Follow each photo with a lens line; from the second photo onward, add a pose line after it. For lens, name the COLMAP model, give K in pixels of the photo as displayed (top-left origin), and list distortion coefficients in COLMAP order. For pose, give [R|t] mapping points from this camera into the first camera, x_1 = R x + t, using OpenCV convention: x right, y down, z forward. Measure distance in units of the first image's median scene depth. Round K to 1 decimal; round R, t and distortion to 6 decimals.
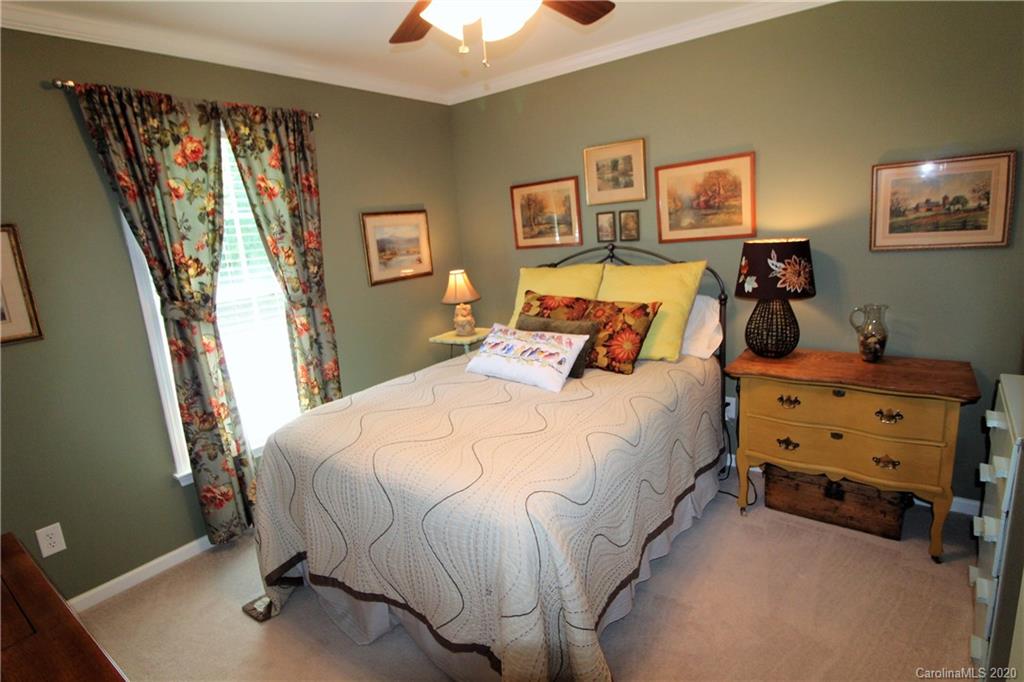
lens RADIAL K [[527.7, 0, 521.7], [0, 527.7, 328.0], [0, 0, 1]] dist [0.002395, -0.013948]
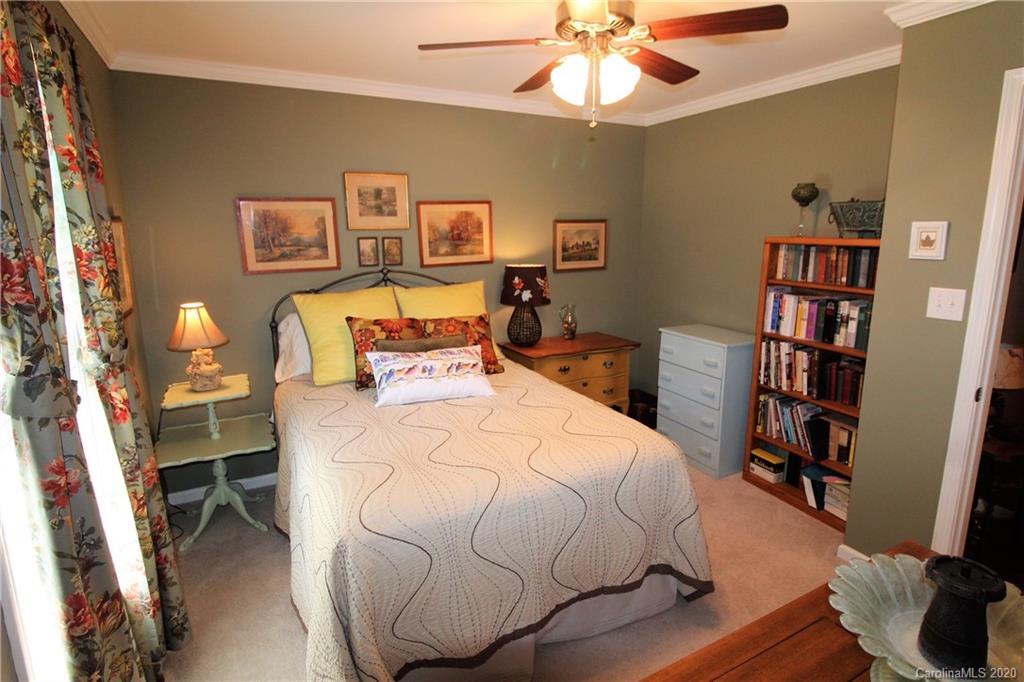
lens RADIAL K [[527.7, 0, 521.7], [0, 527.7, 328.0], [0, 0, 1]] dist [0.002395, -0.013948]
pose [[0.426040, -0.096501, 0.899543, -0.686046], [0.147134, 0.988448, 0.036353, -0.040993], [-0.892660, 0.116866, 0.435317, 0.324400]]
